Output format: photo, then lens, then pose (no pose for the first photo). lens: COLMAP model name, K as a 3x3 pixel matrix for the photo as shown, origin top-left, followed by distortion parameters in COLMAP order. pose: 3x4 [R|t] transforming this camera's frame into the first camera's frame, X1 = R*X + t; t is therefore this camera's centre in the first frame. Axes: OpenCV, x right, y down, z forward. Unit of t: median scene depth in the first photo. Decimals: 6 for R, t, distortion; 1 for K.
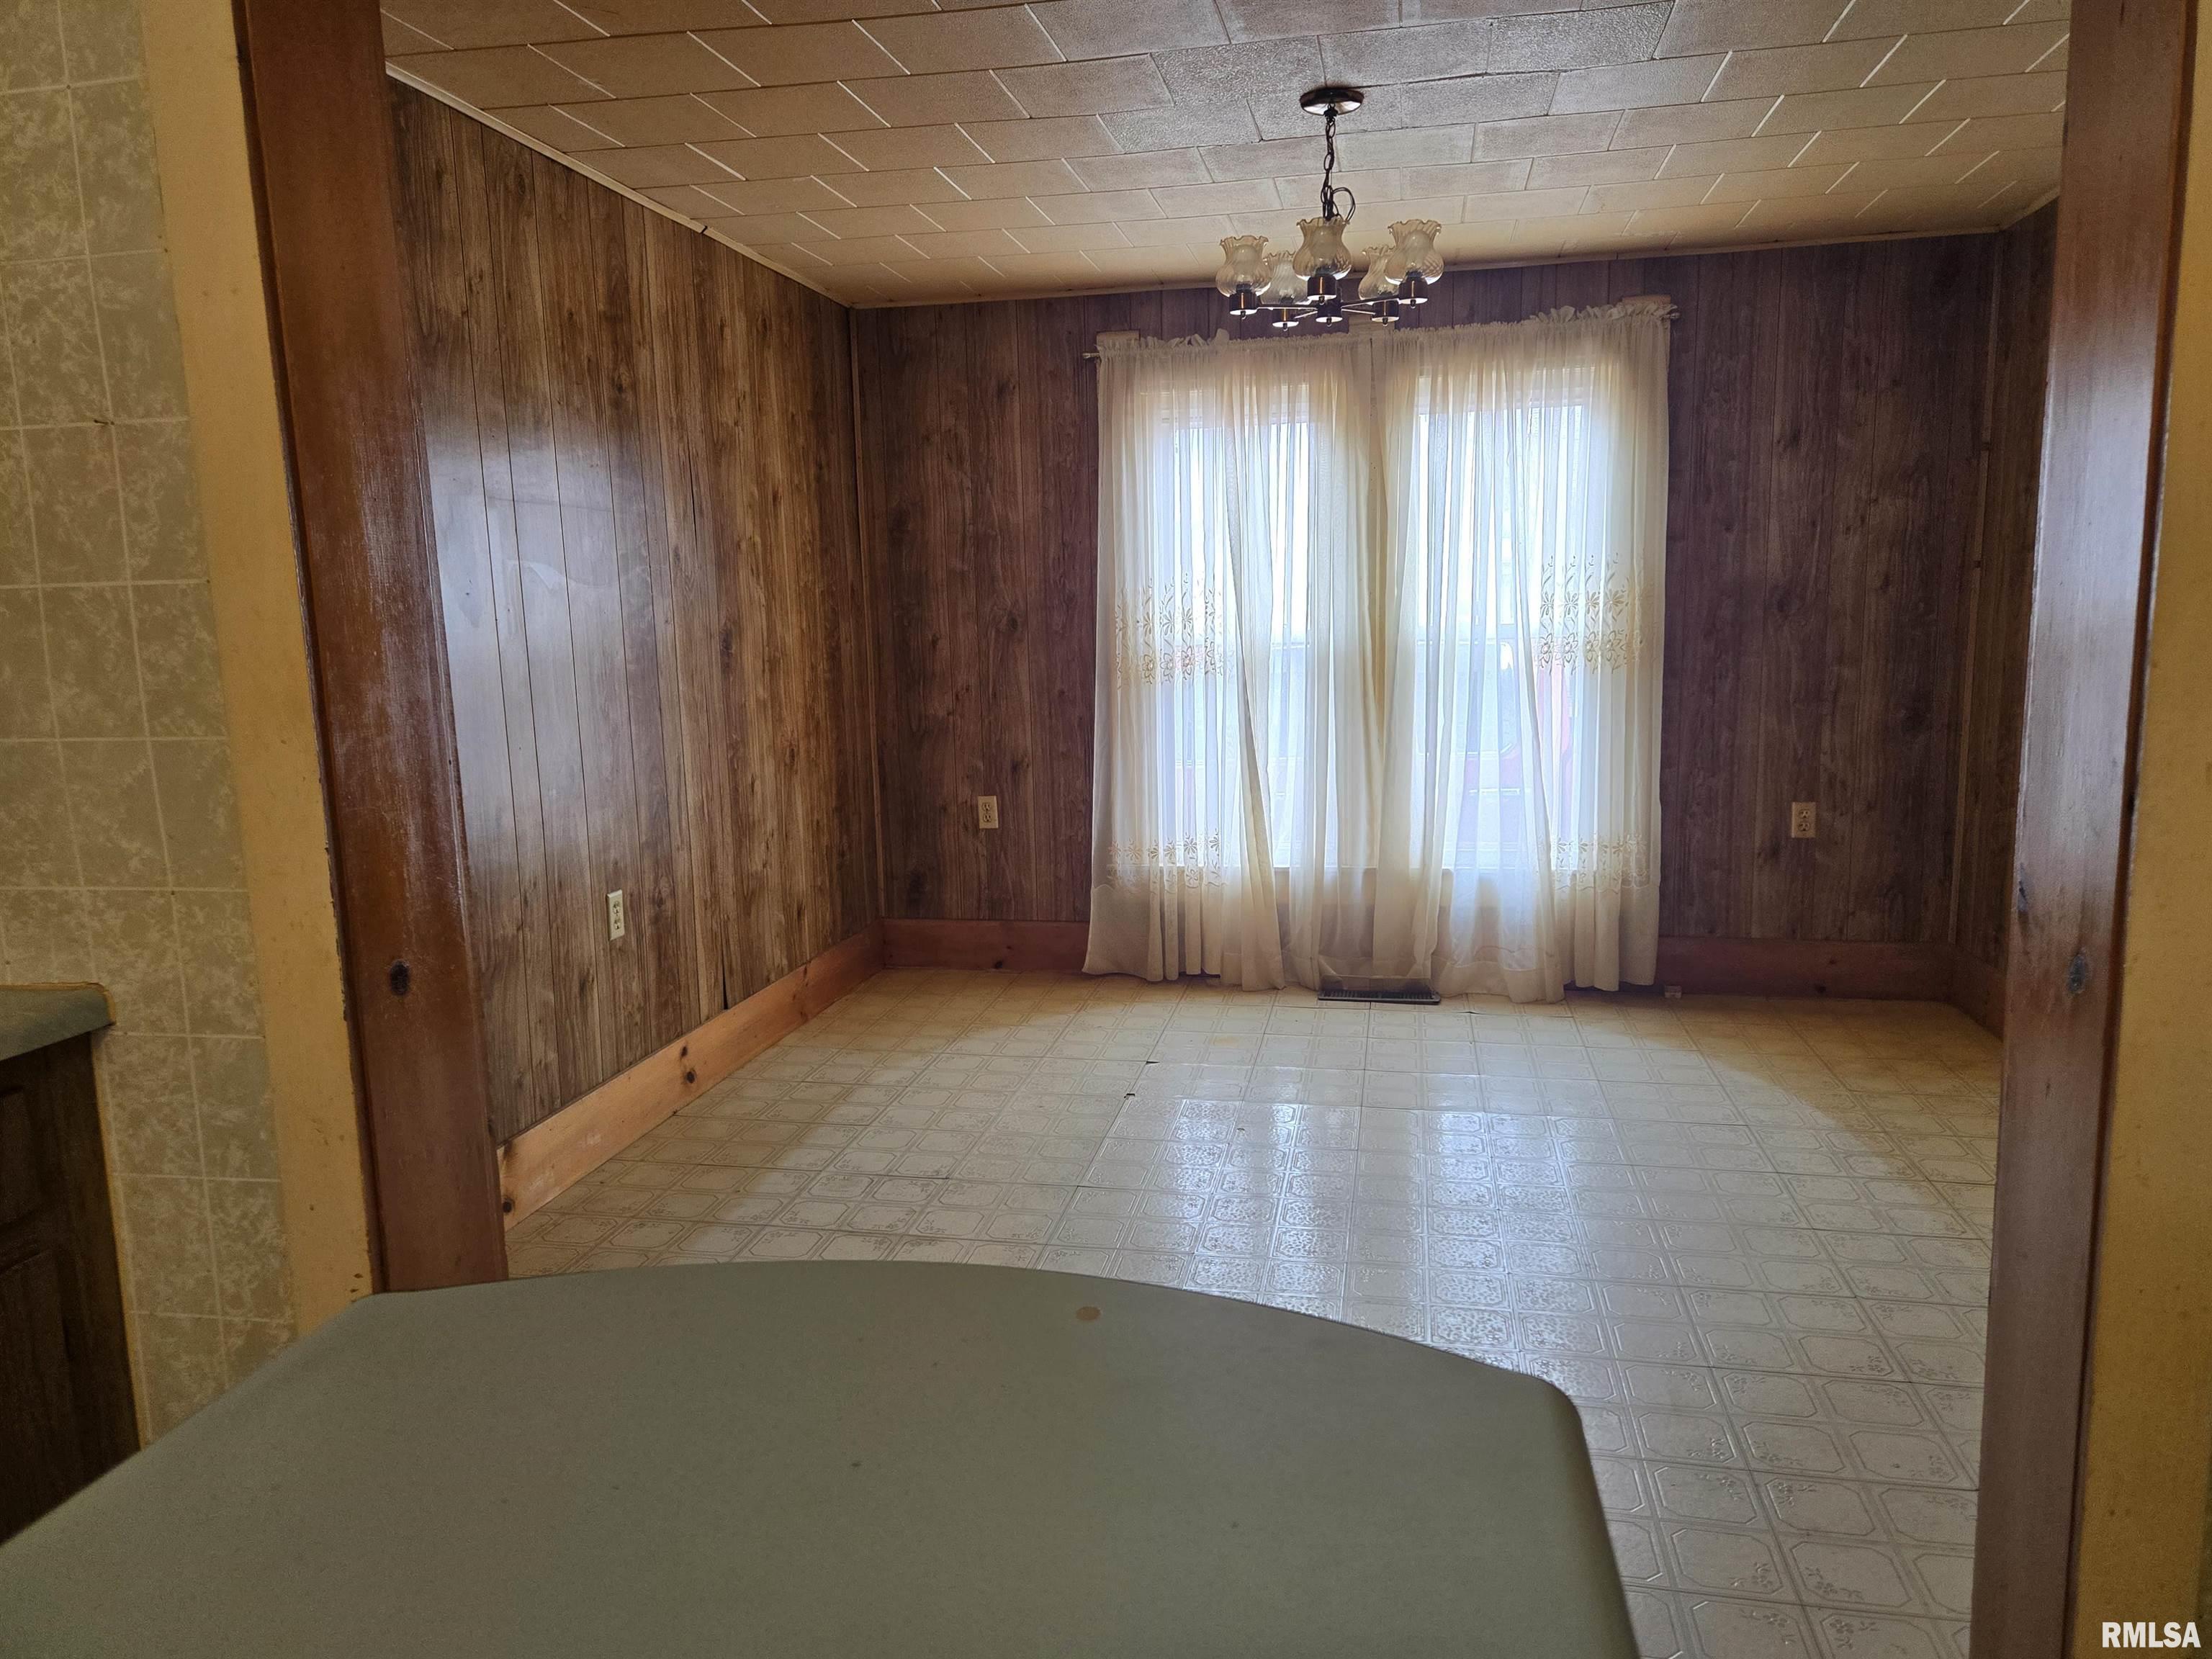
lens RADIAL K [[1482.7, 0, 1095.7], [0, 1482.7, 818.1], [0, 0, 1]] dist [0.060153, -0.021916]
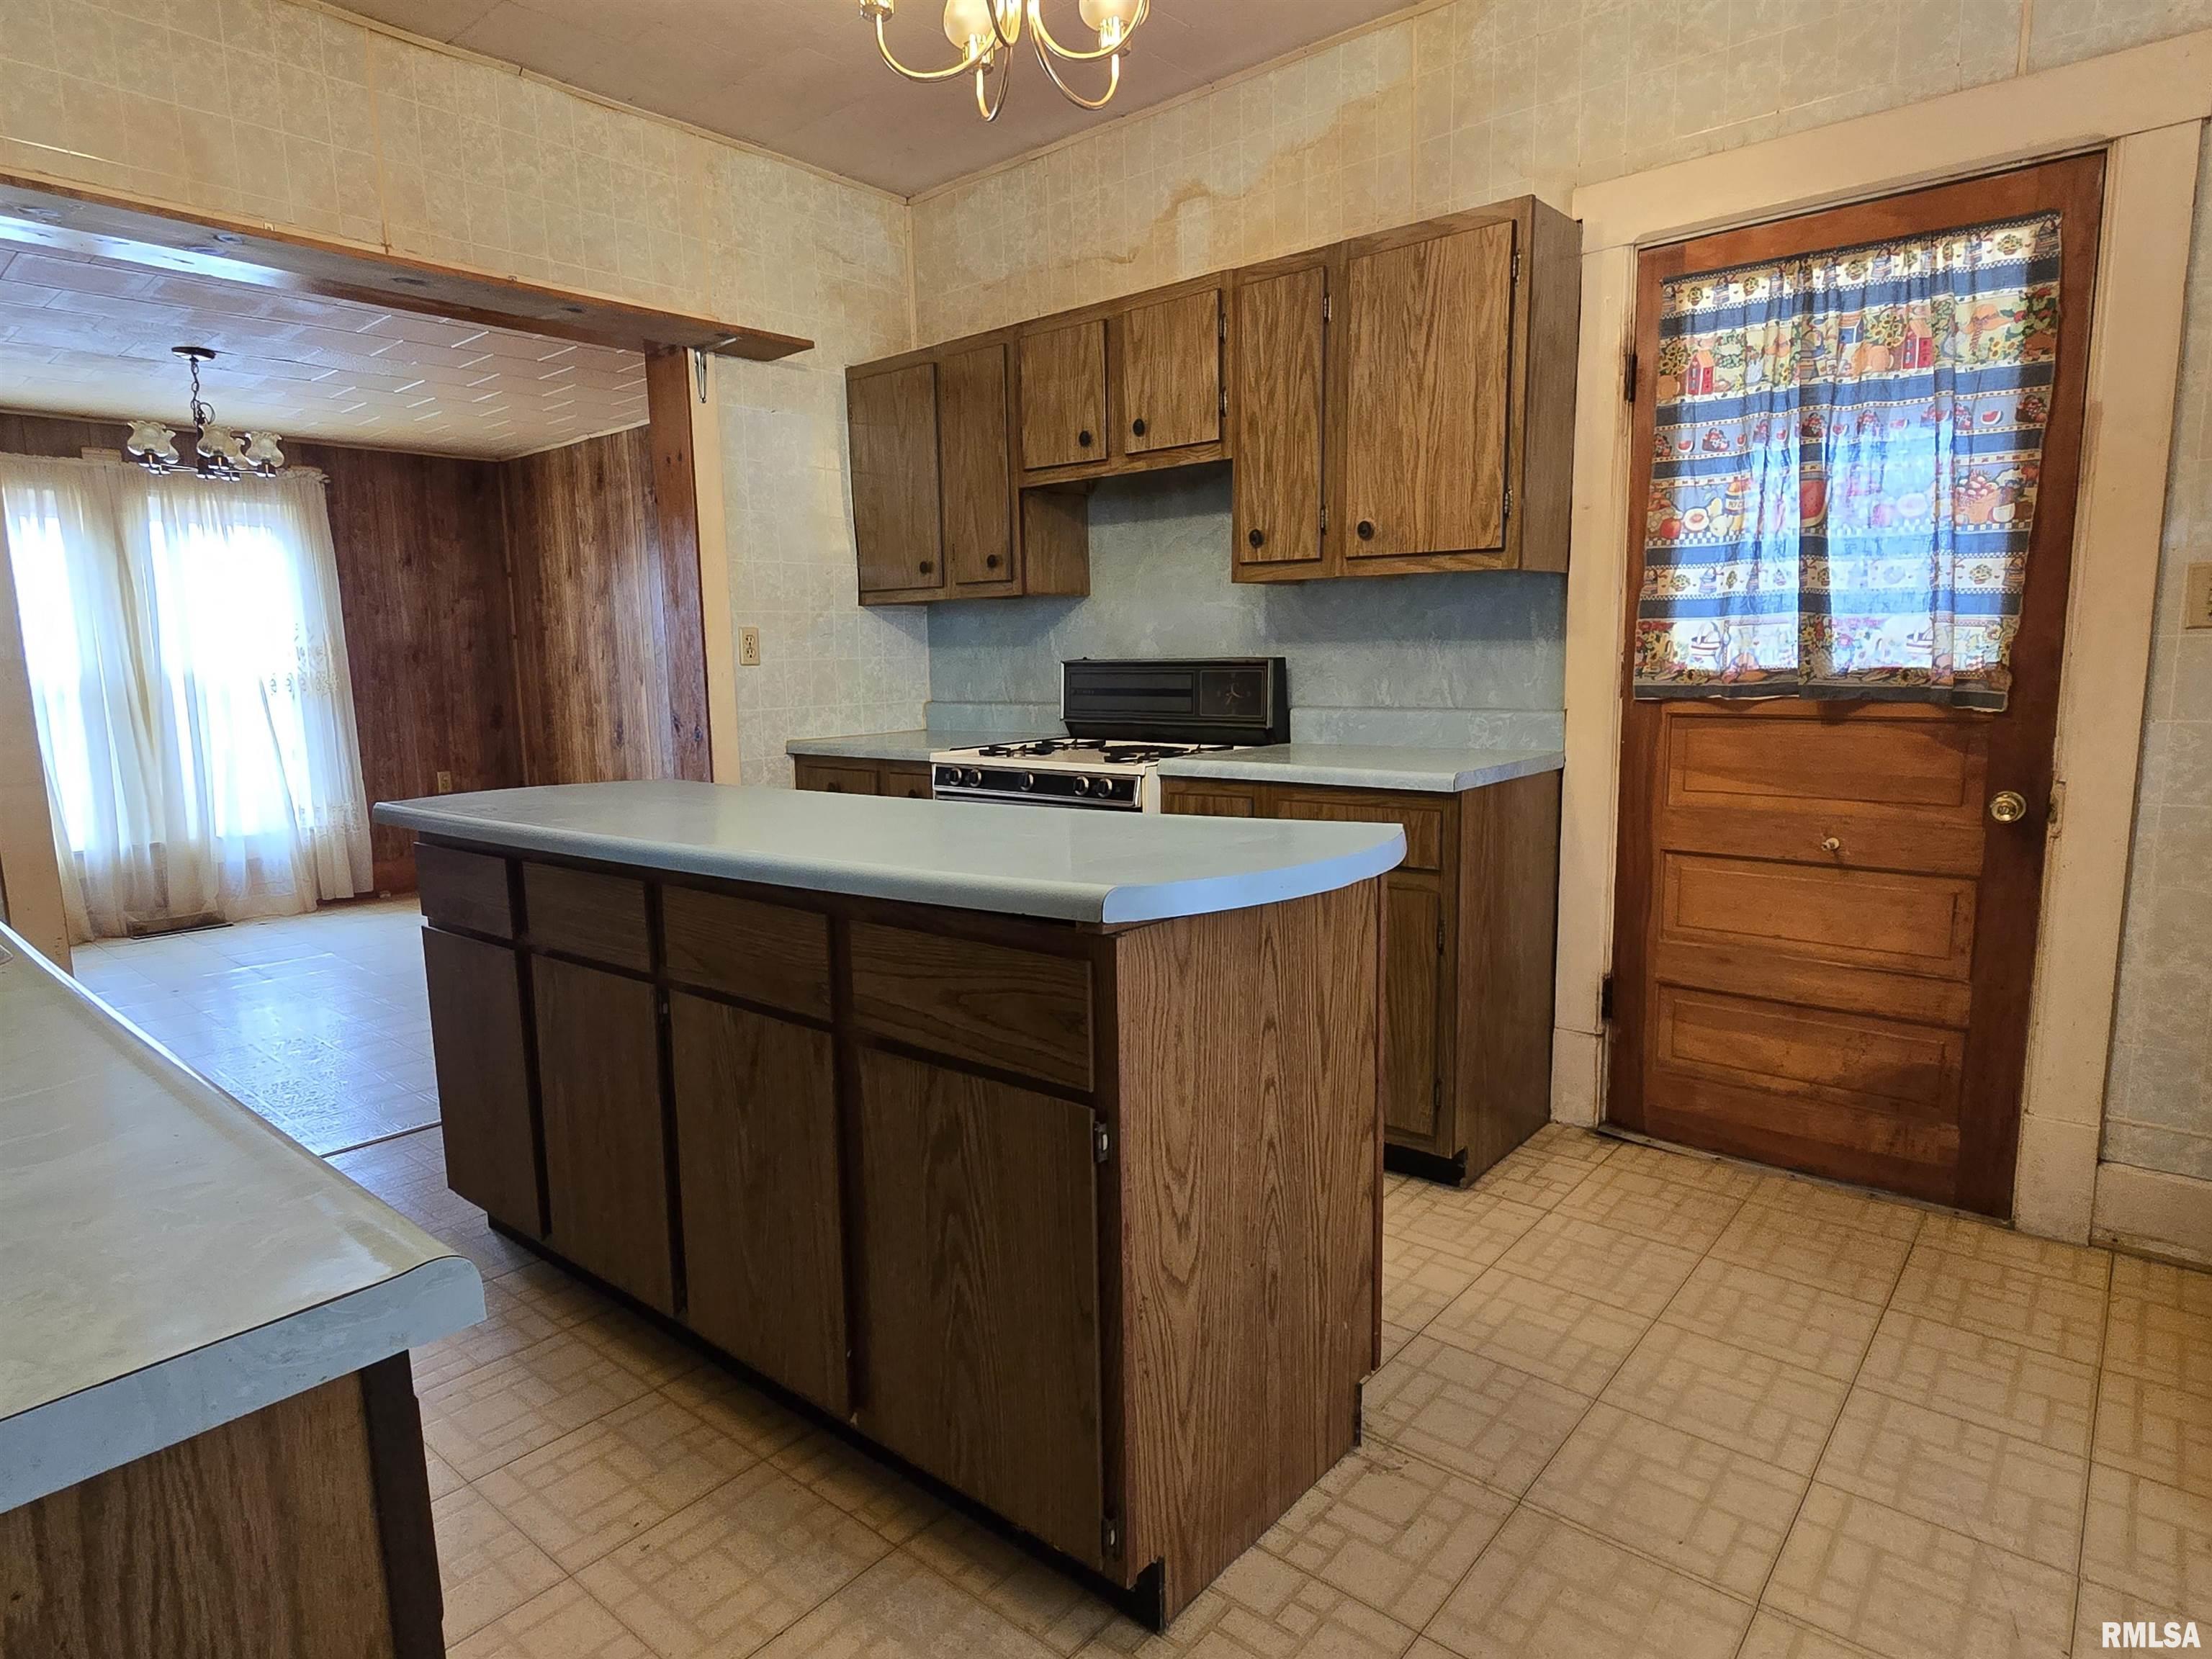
lens RADIAL K [[1265.5, 0, 1094.7], [0, 1265.5, 840.8], [0, 0, 1]] dist [-0.000311, -0.000182]
pose [[0.498461, -0.114573, 0.859307, -0.414252], [0.132431, 0.989658, 0.055133, 0.086749], [-0.856737, 0.086317, 0.508479, -0.374152]]
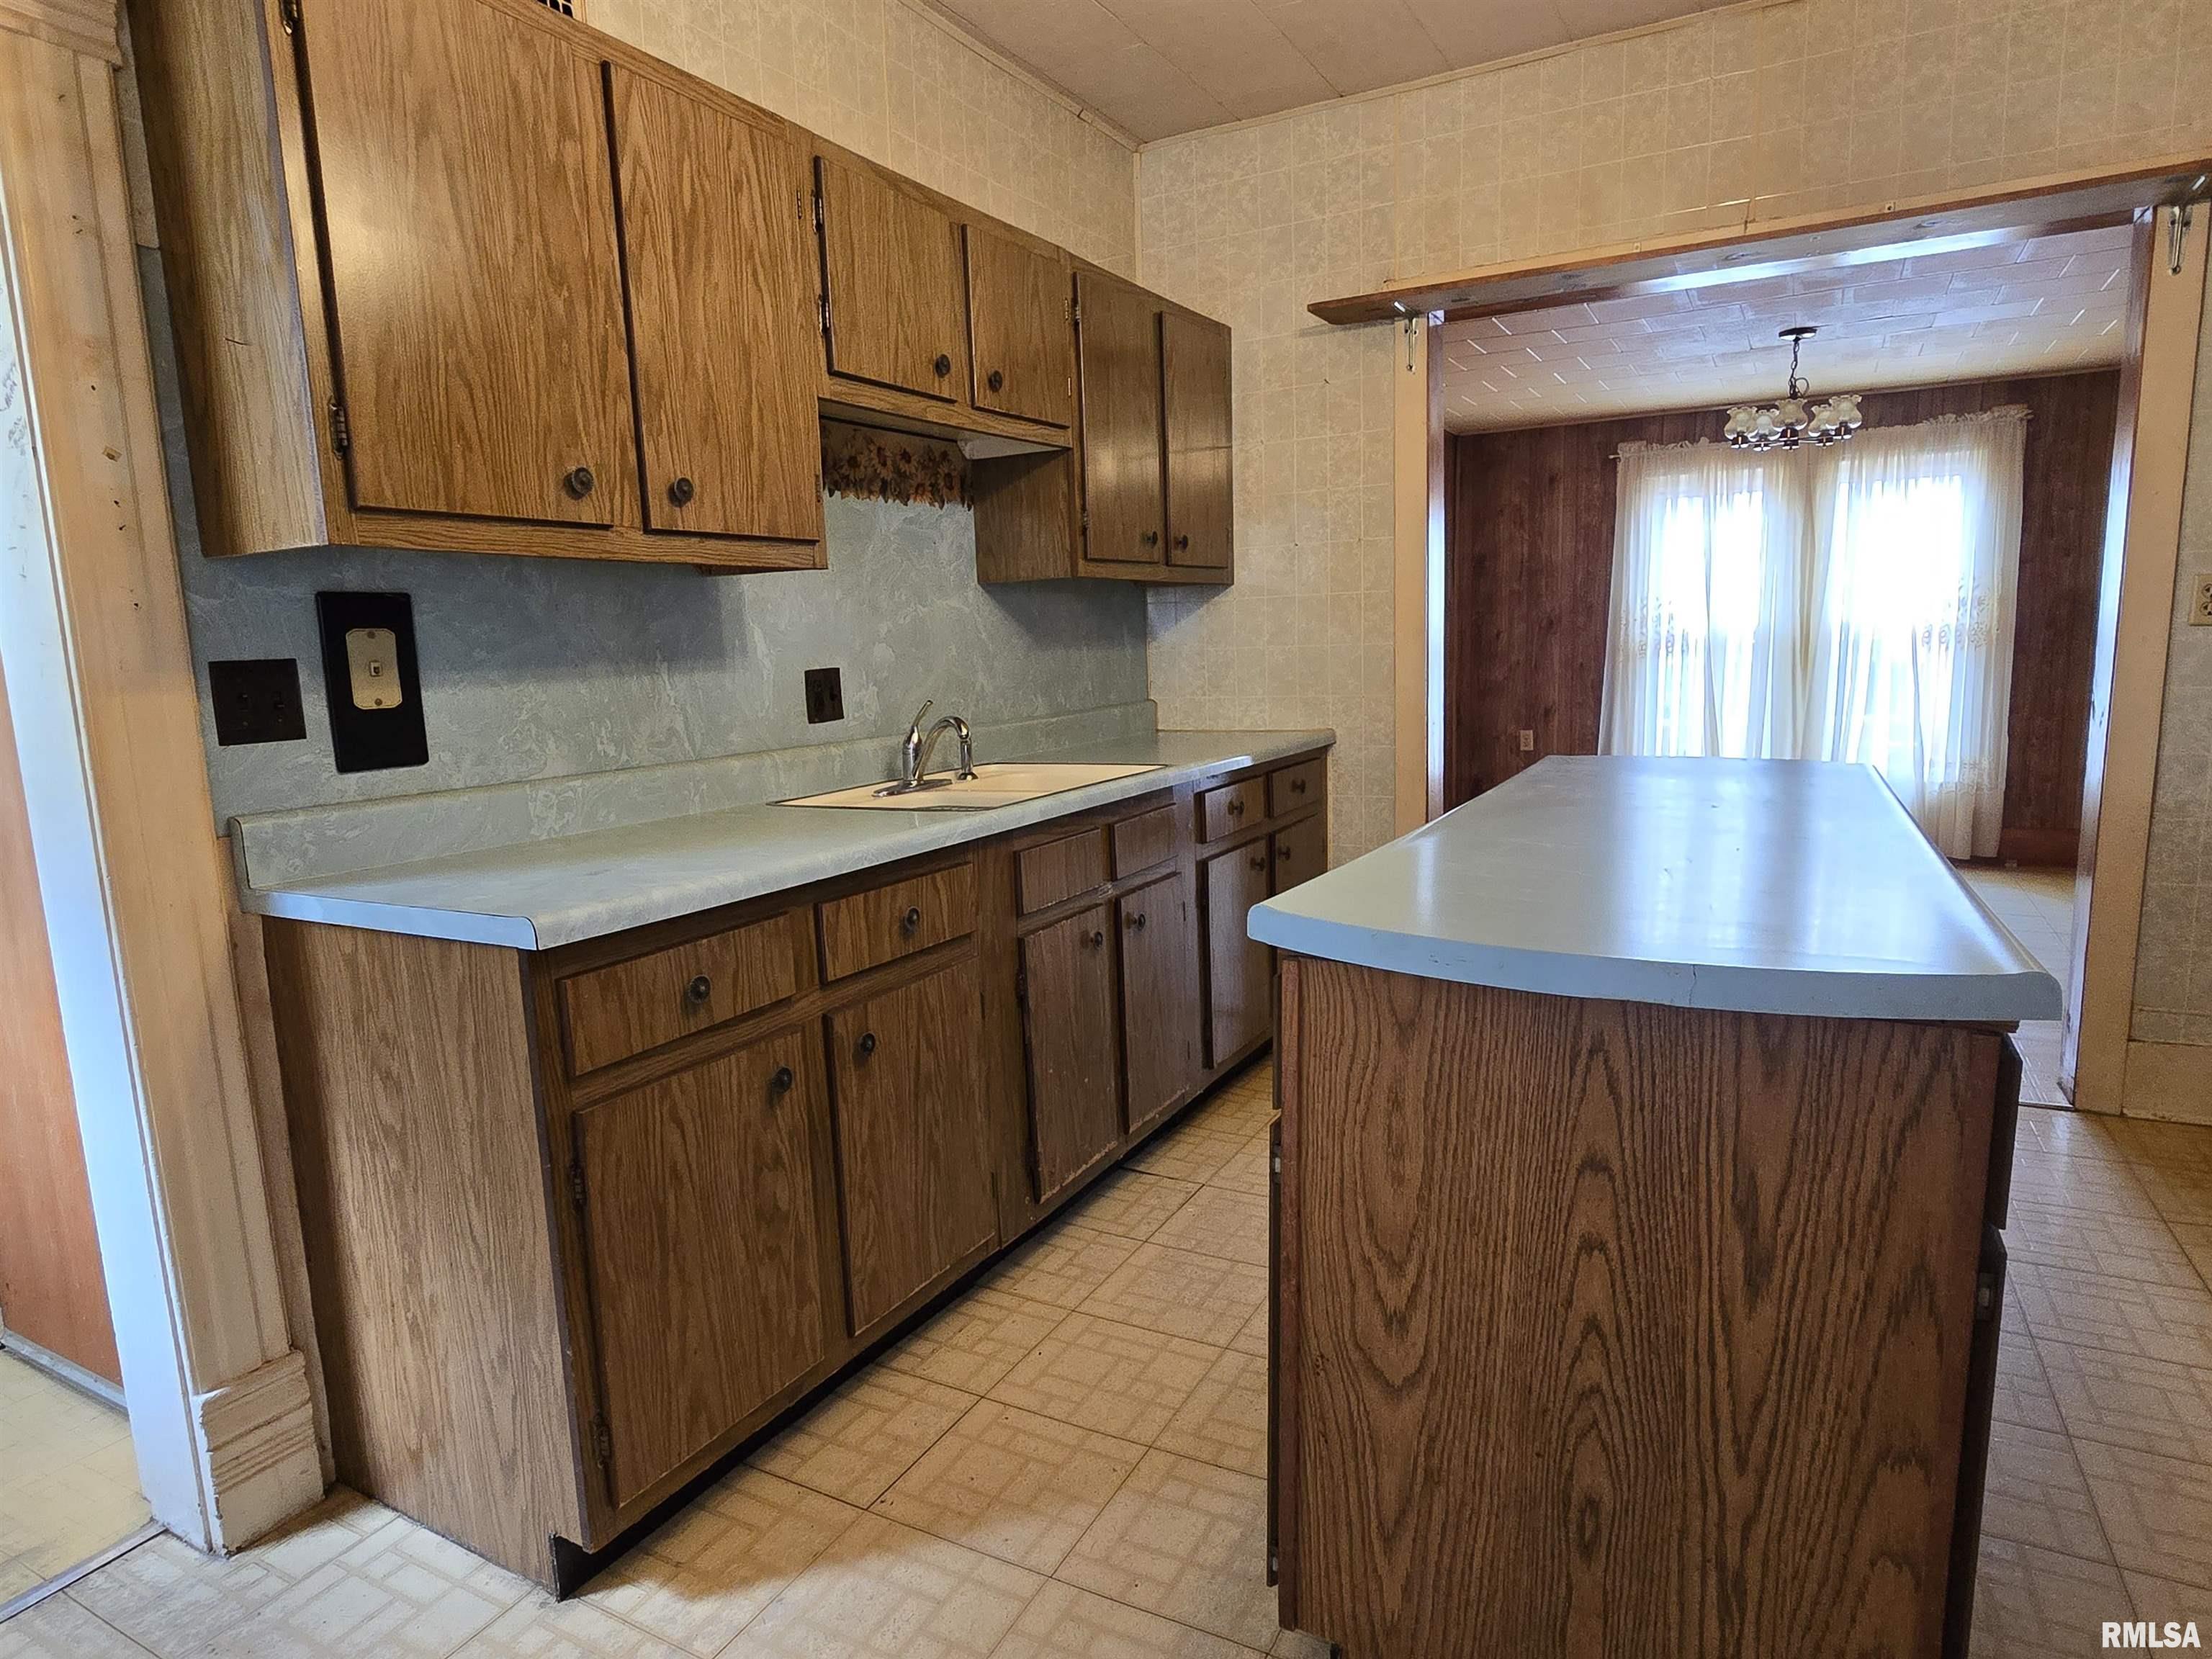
lens RADIAL K [[1265.5, 0, 1087.5], [0, 1265.5, 837.0], [0, 0, 1]] dist [-0.000311, -0.000182]
pose [[0.952978, 0.040565, -0.300311, -0.122077], [-0.034939, 0.999099, 0.024081, 0.093560], [0.301017, -0.012456, 0.953537, -0.506521]]
